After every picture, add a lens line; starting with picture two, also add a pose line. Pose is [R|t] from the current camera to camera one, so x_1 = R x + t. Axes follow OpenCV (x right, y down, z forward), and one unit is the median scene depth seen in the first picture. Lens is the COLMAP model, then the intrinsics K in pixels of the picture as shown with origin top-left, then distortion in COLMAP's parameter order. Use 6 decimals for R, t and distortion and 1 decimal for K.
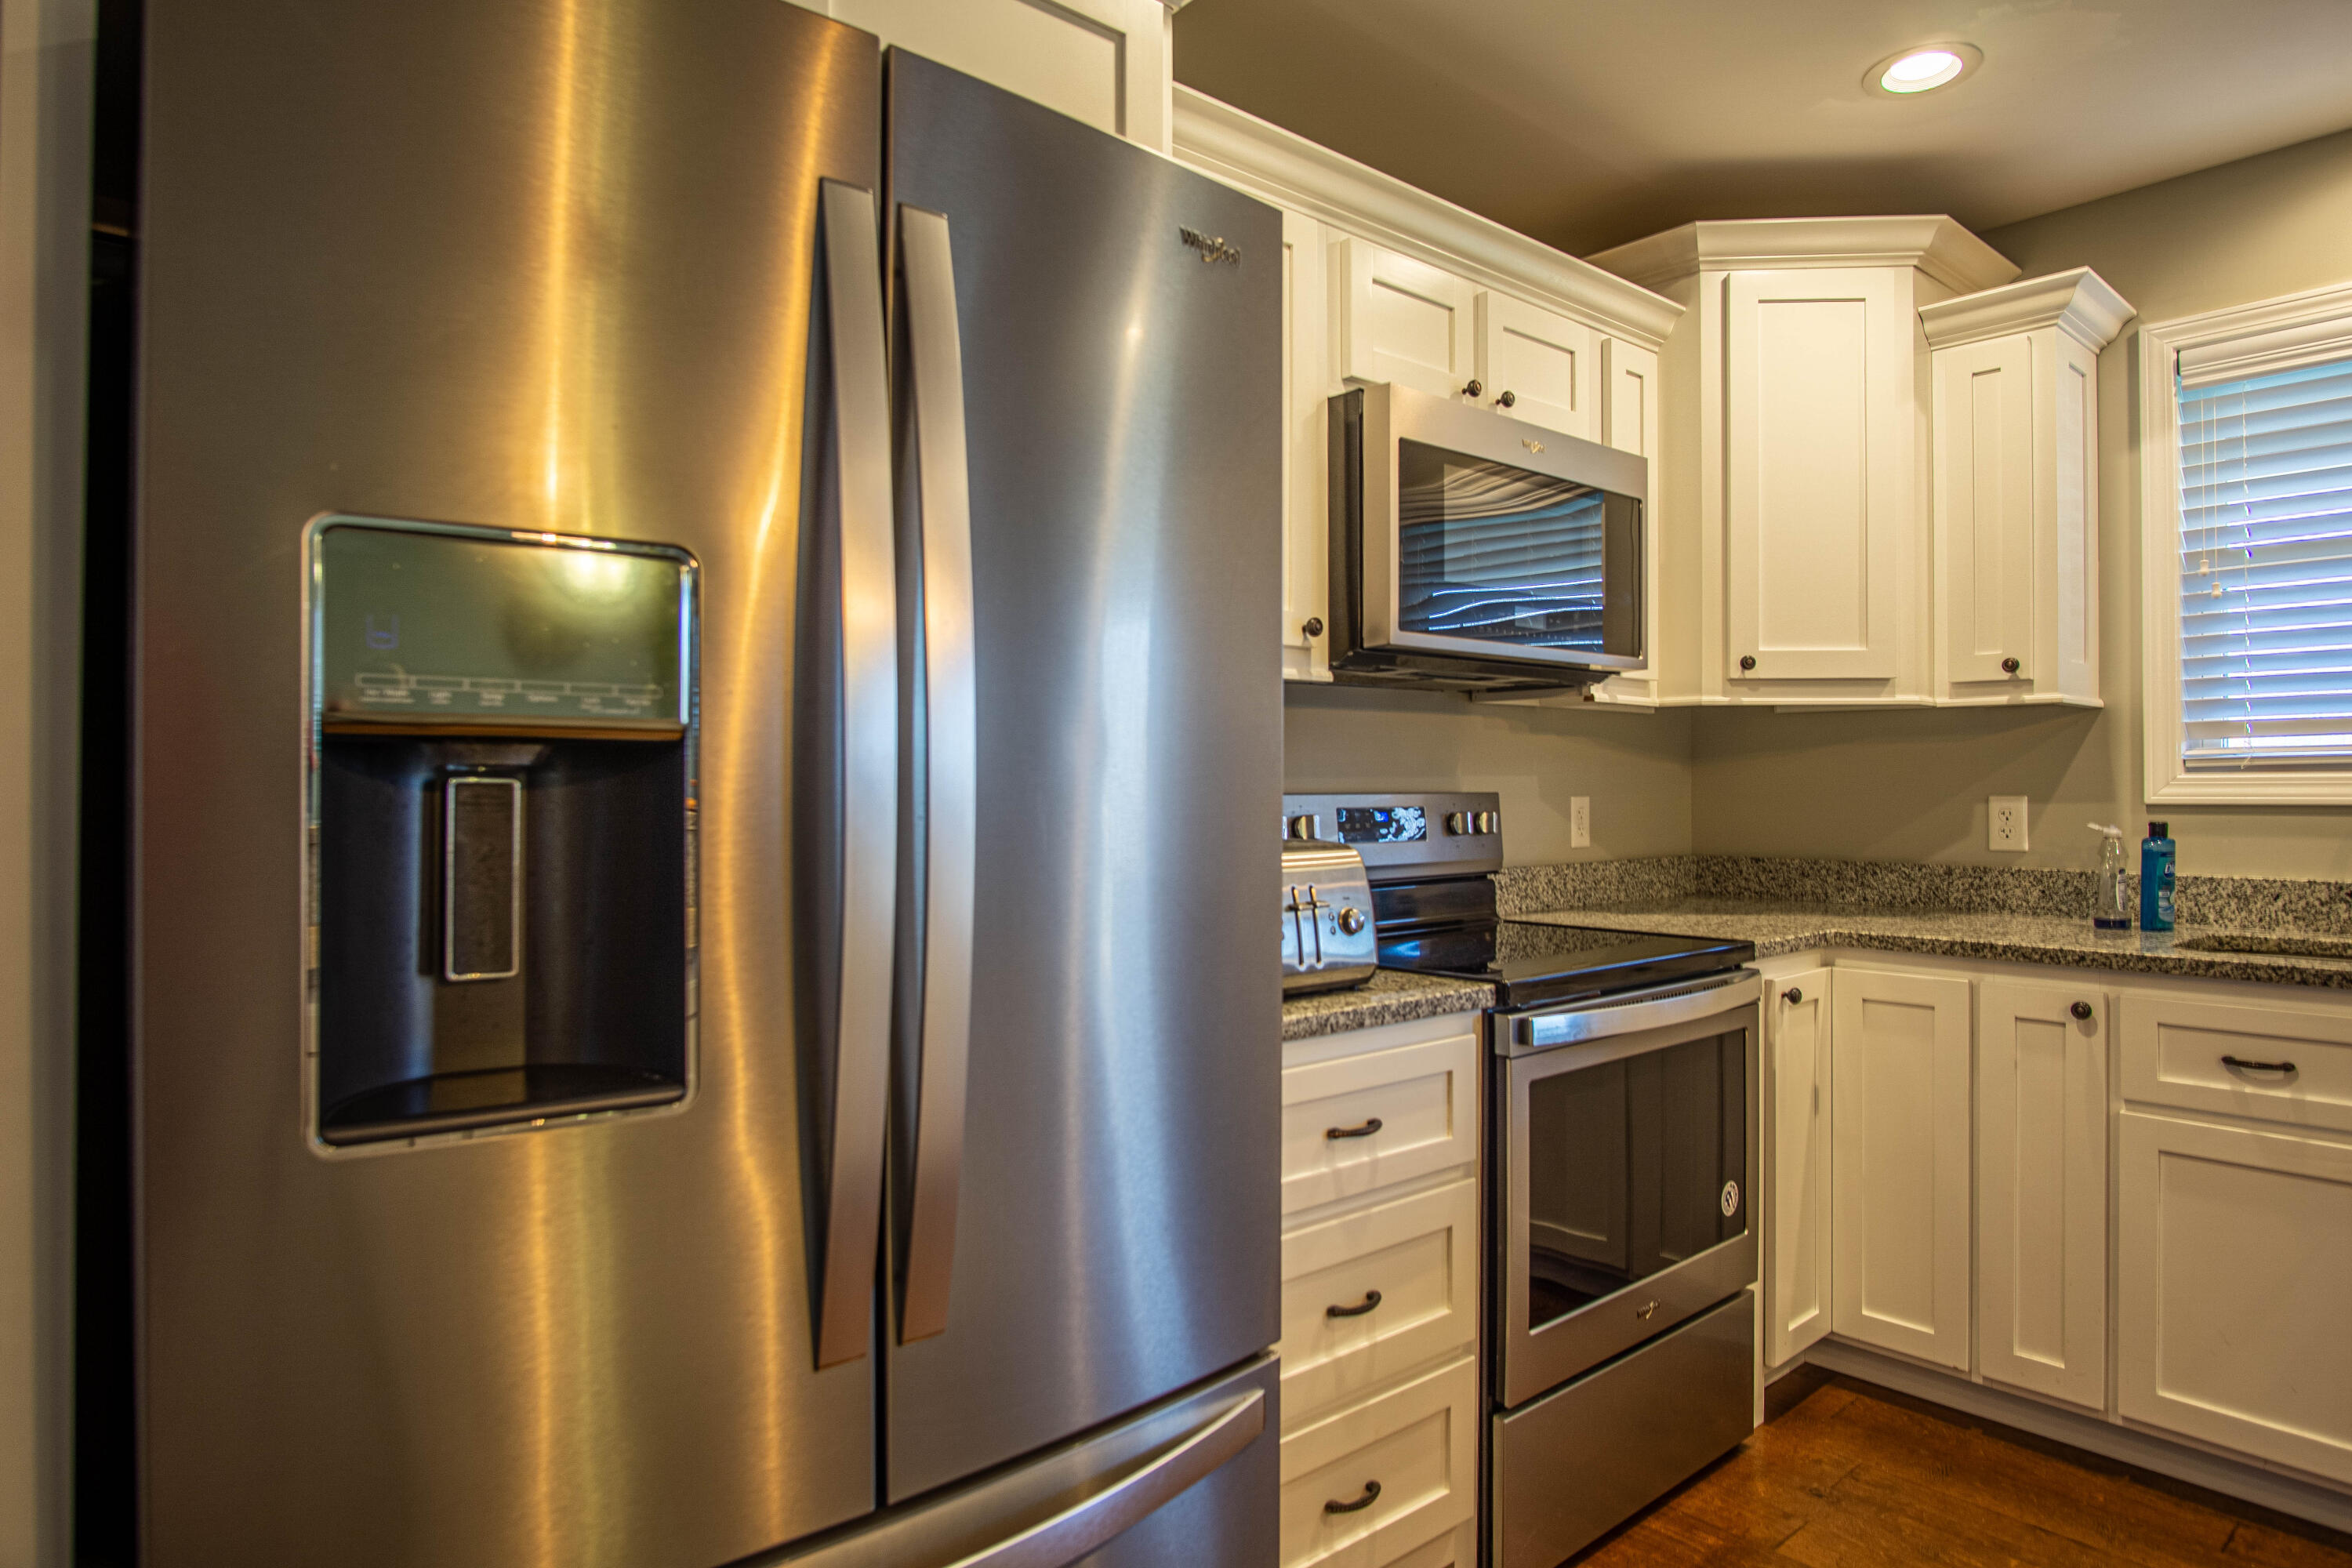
lens RADIAL K [[1319.9, 0, 1175.1], [0, 1319.9, 780.0], [0, 0, 1]] dist [-0.033397, 0.009755]
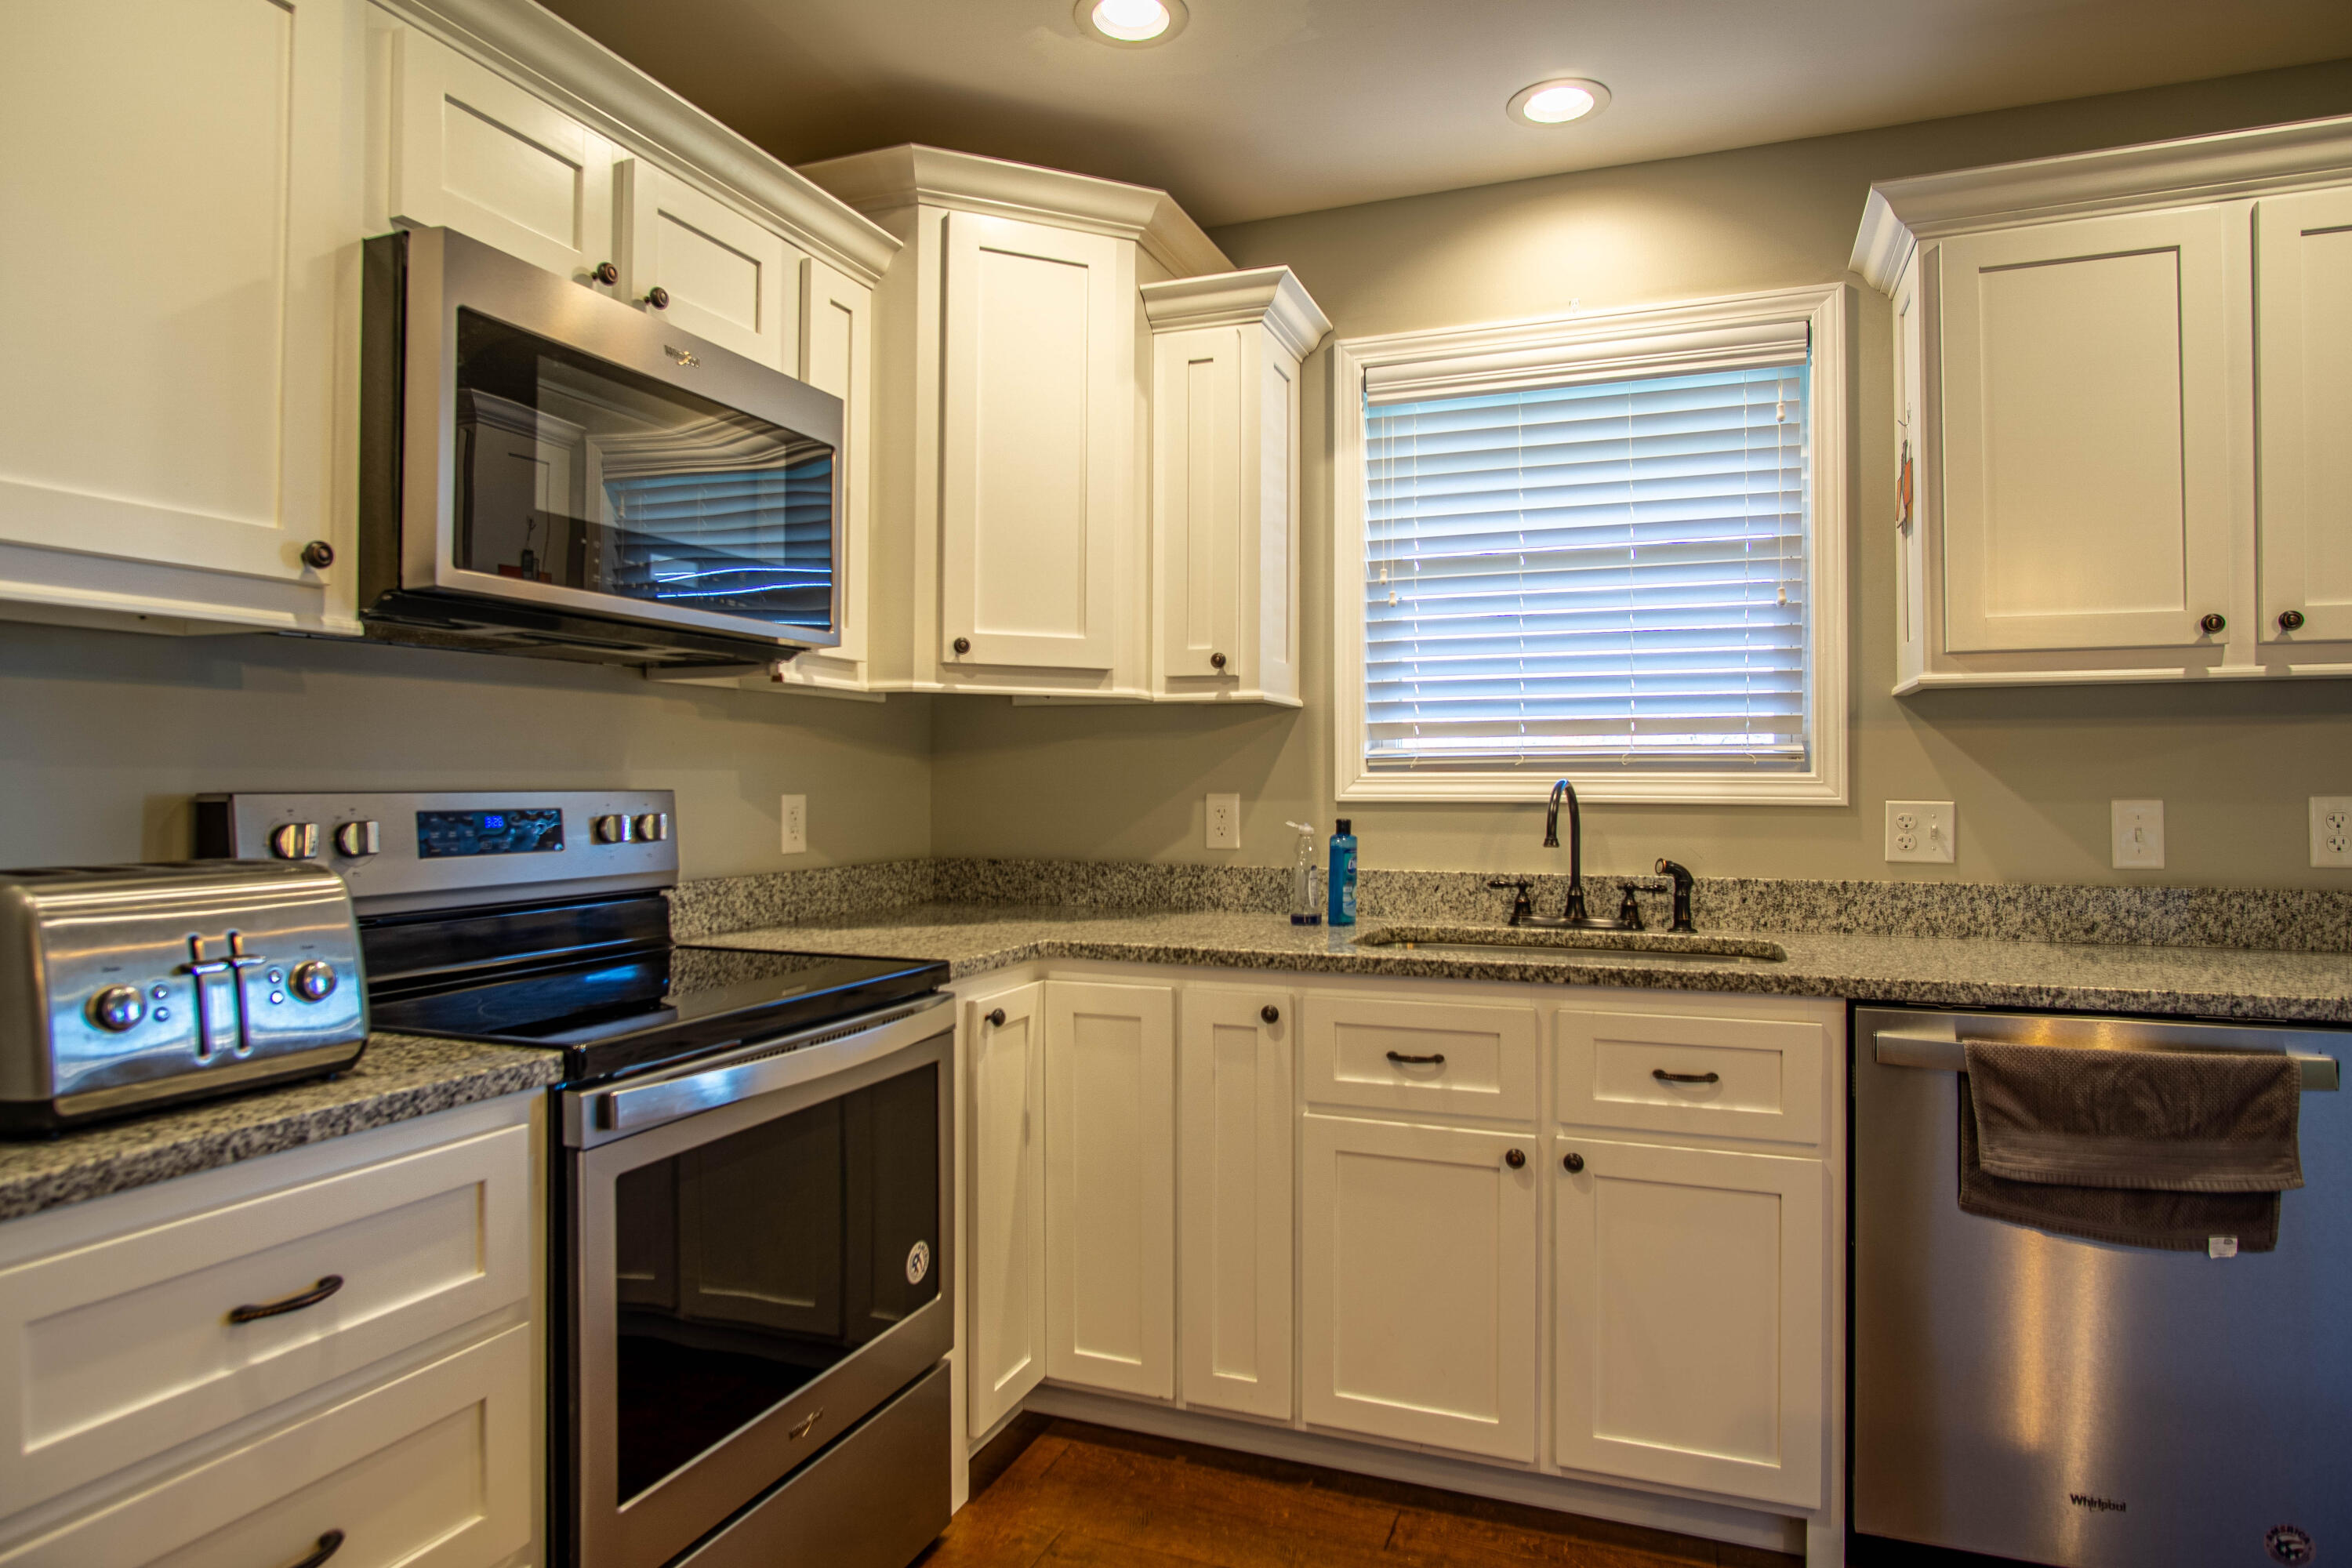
lens RADIAL K [[1319.9, 0, 1163.9], [0, 1319.9, 770.3], [0, 0, 1]] dist [-0.033397, 0.009755]
pose [[0.885435, 0.007092, 0.464709, 0.152226], [-0.004846, 0.999970, -0.006027, 0.000649], [-0.464738, 0.003085, 0.885443, 0.148416]]
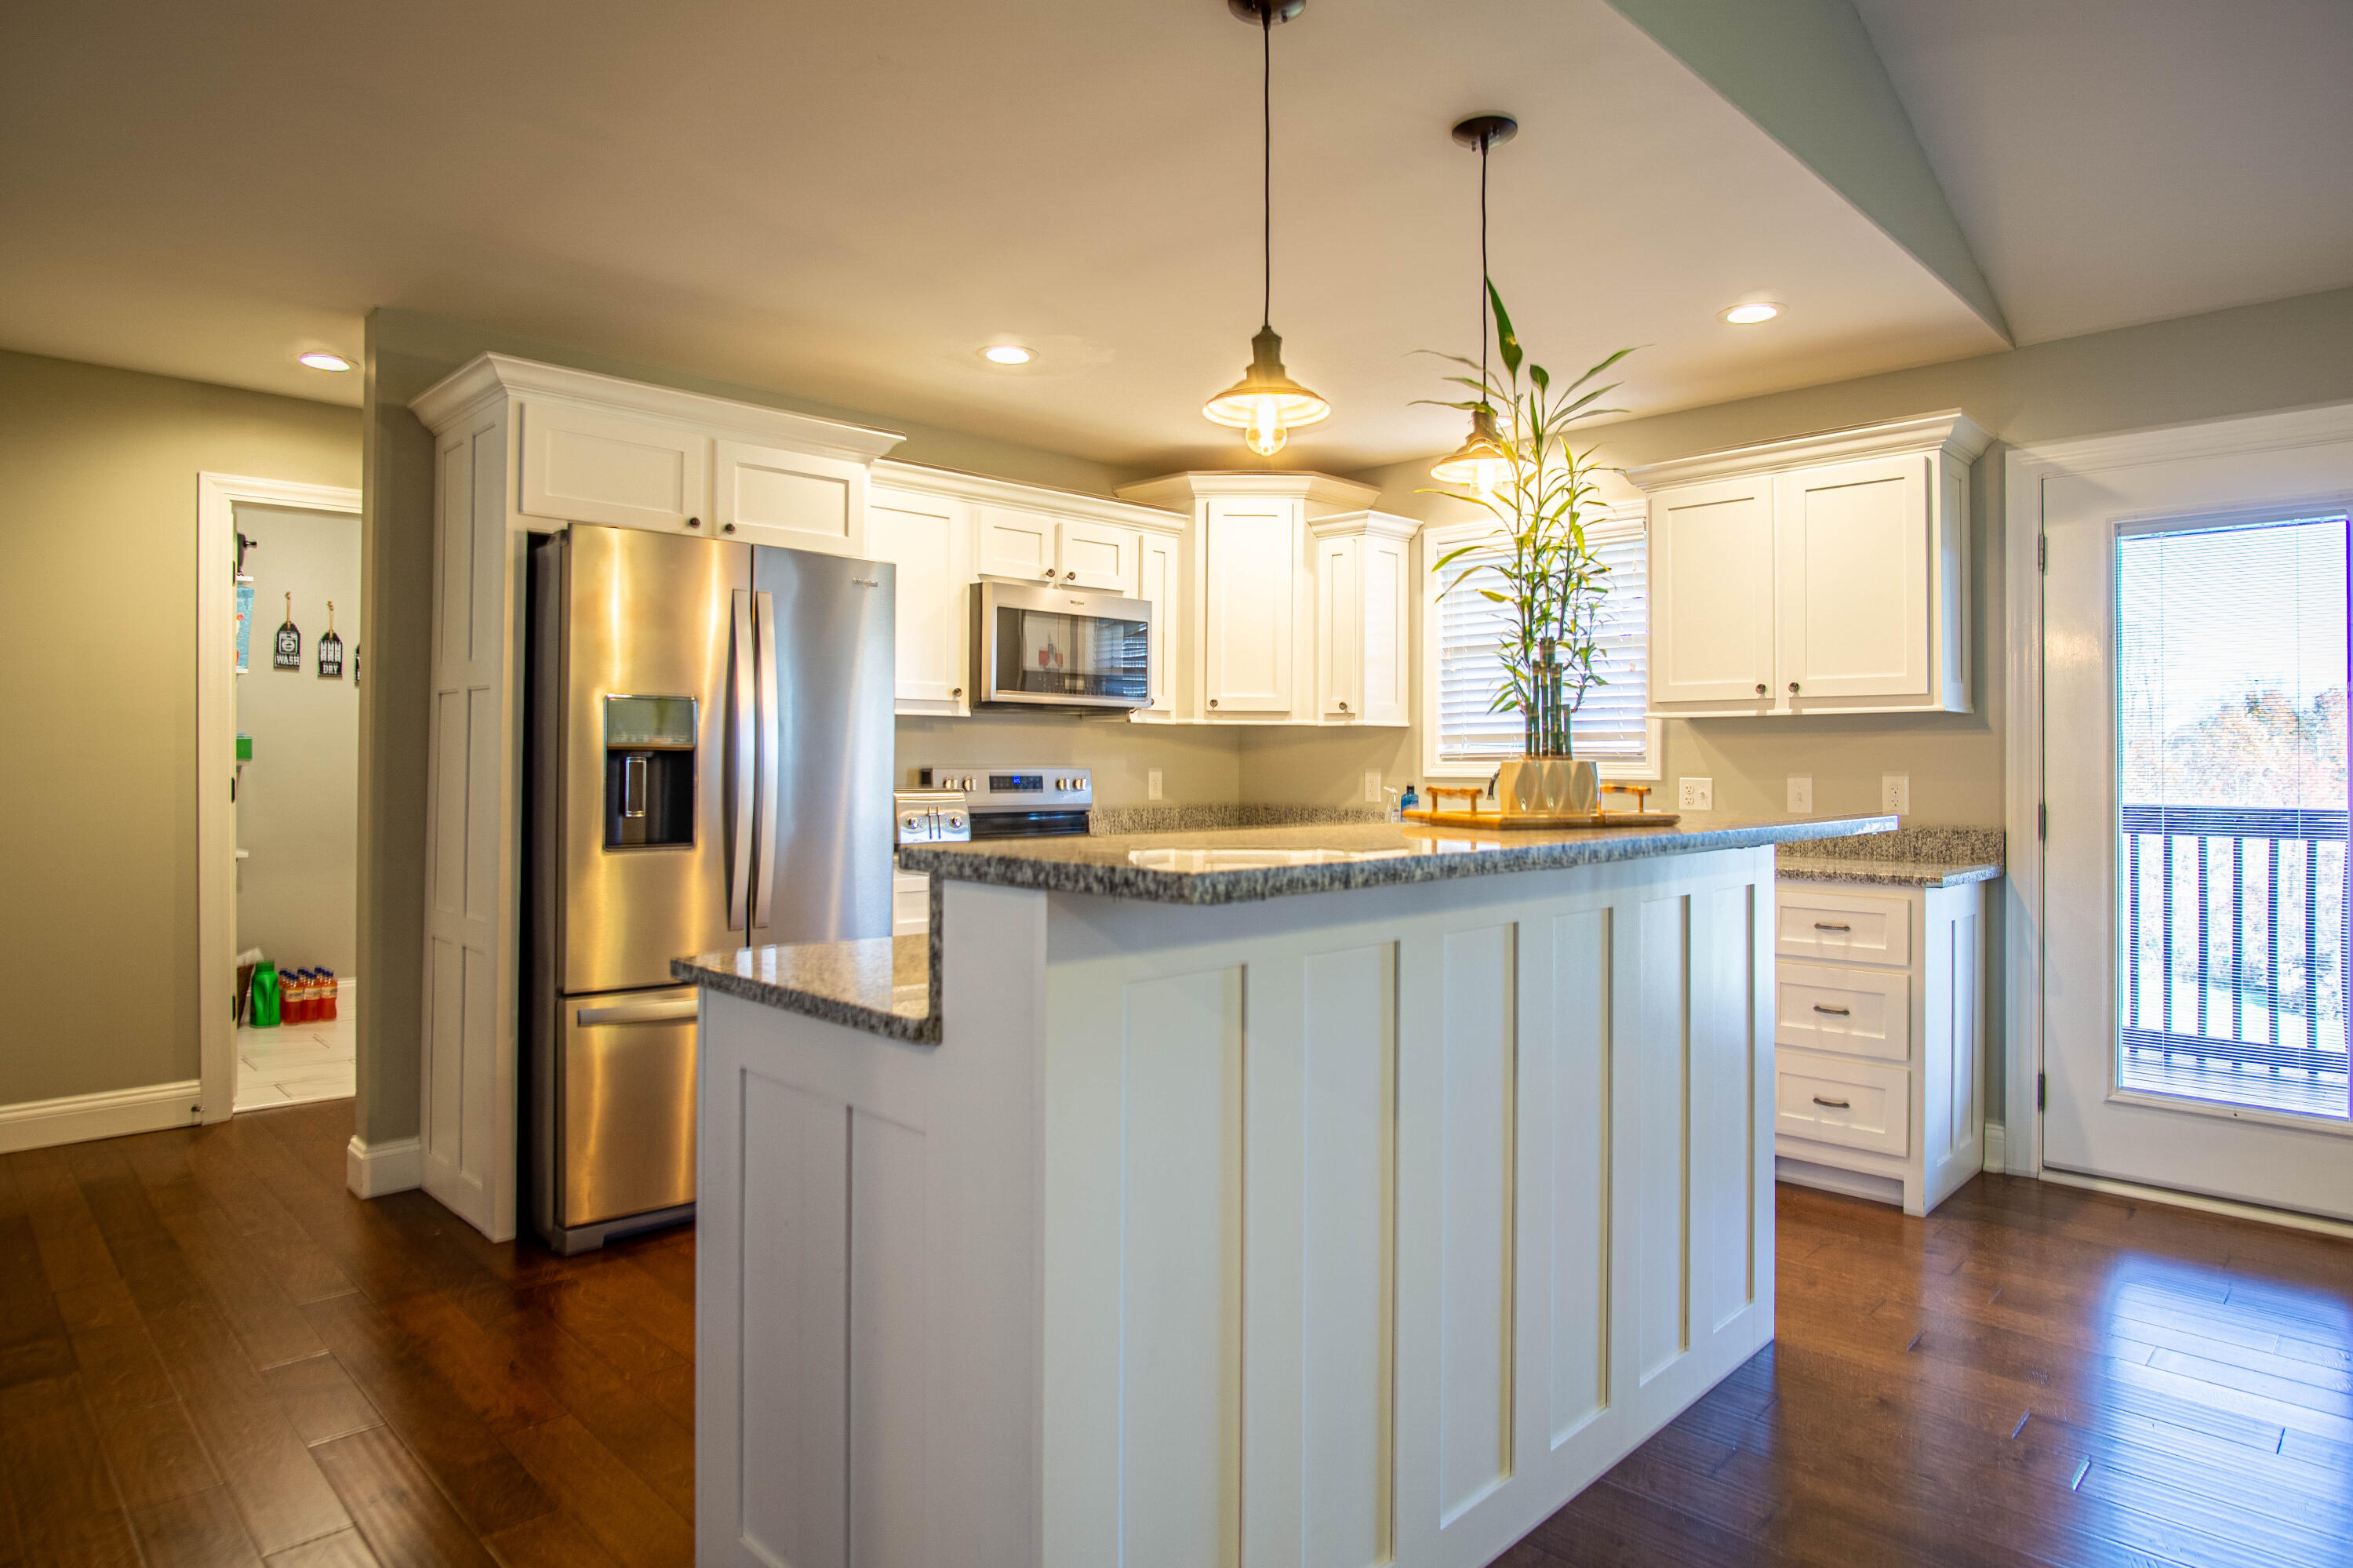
lens RADIAL K [[1320.5, 0, 1194.5], [0, 1320.5, 767.2], [0, 0, 1]] dist [-0.033397, 0.009755]
pose [[0.996301, 0.006486, 0.085685, 0.260445], [-0.007113, 0.999950, 0.007017, -0.007419], [-0.085635, -0.007601, 0.996298, -1.030647]]
